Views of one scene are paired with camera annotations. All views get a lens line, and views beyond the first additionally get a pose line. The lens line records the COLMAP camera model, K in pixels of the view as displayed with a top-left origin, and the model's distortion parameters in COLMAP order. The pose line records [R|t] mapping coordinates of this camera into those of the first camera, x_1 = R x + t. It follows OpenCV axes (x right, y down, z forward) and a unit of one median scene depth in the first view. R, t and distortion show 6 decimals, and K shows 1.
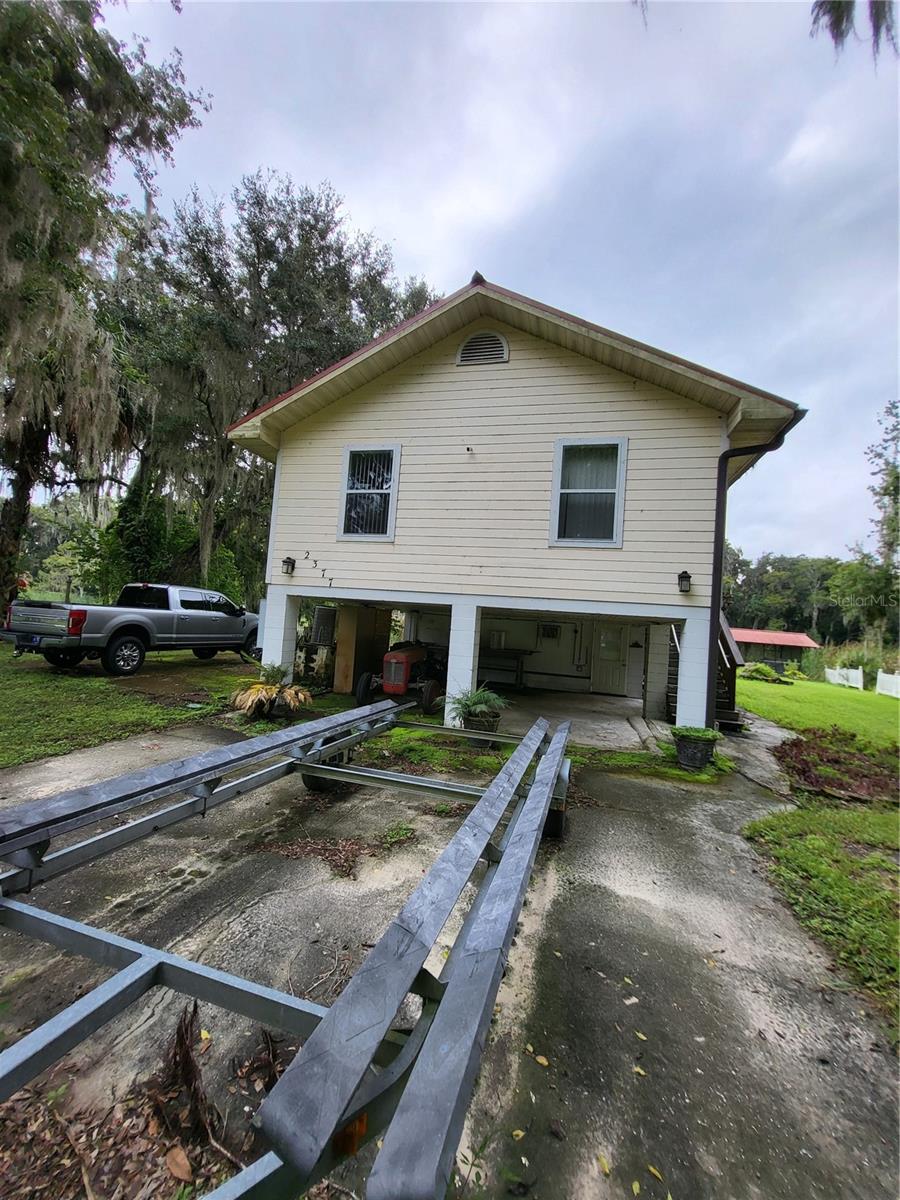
lens RADIAL K [[468.7, 0, 453.1], [0, 468.7, 603.1], [0, 0, 1]] dist [0.002074, -0.000595]
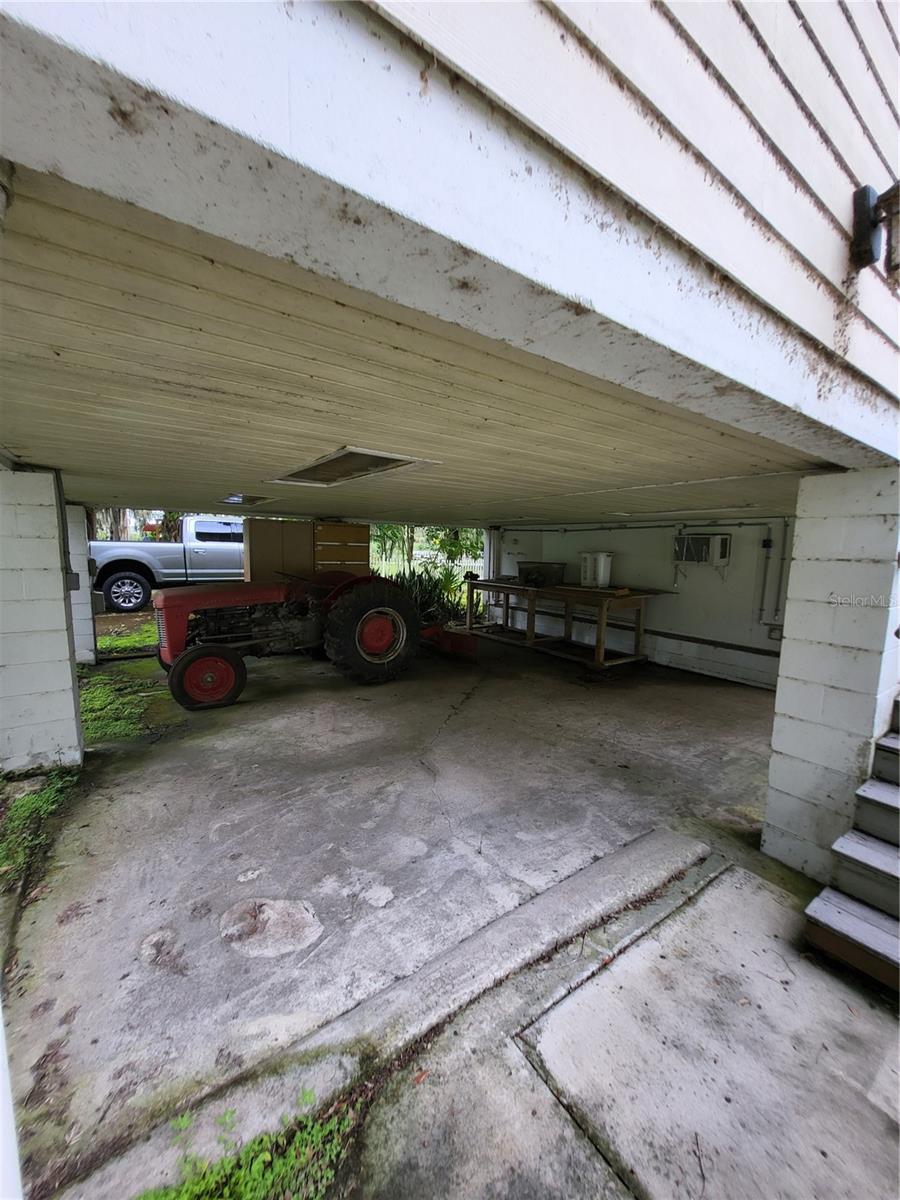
lens RADIAL K [[468.7, 0, 451.0], [0, 468.7, 603.4], [0, 0, 1]] dist [0.002074, -0.000595]
pose [[0.778273, 0.022821, -0.627511, 0.355686], [0.060180, 0.992028, 0.110717, 0.058477], [0.625036, -0.123932, 0.770695, 0.579186]]
